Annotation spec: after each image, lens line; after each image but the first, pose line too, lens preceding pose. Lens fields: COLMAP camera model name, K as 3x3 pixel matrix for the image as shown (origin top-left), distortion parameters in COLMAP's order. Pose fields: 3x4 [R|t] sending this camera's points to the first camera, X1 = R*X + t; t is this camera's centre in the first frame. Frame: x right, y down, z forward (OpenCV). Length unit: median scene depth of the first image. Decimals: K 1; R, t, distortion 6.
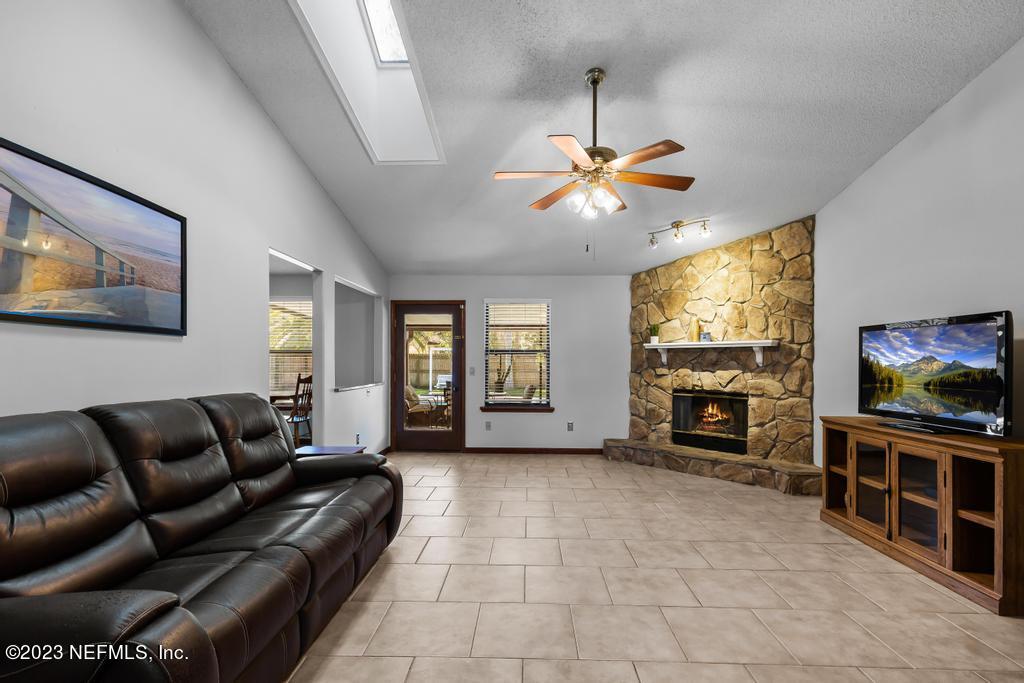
lens RADIAL K [[471.3, 0, 506.8], [0, 471.3, 361.7], [0, 0, 1]] dist [0.001380, 0.000639]
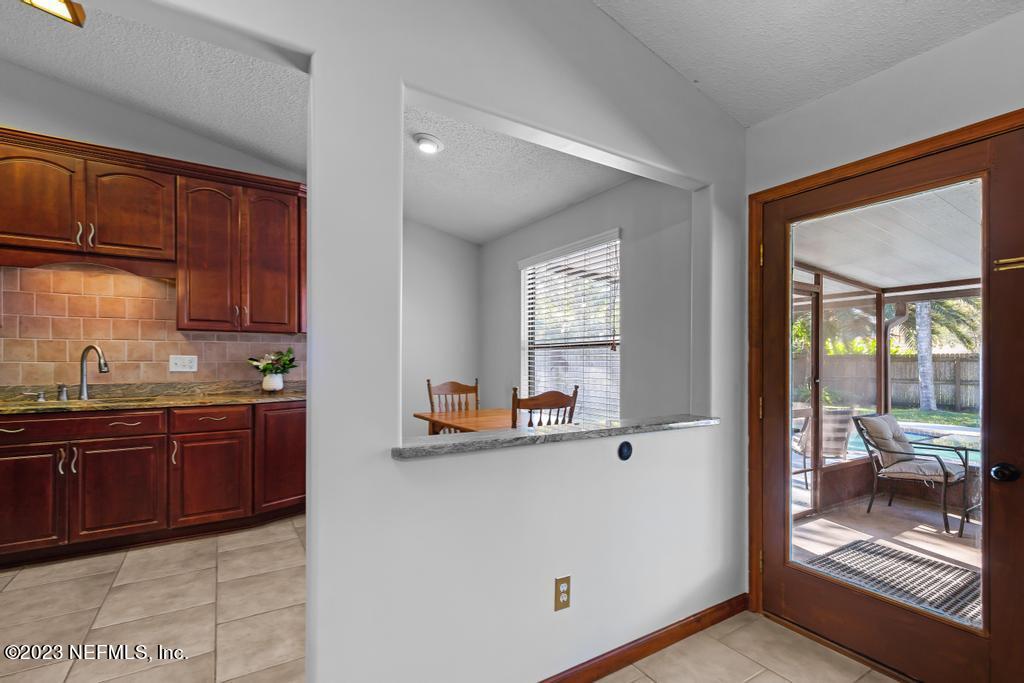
lens RADIAL K [[471.3, 0, 516.7], [0, 471.3, 362.6], [0, 0, 1]] dist [0.001380, 0.000639]
pose [[0.573913, 0.002088, -0.818913, -0.049355], [-0.006726, 0.999975, -0.002164, 0.000580], [0.818889, 0.006750, 0.573913, 0.627580]]
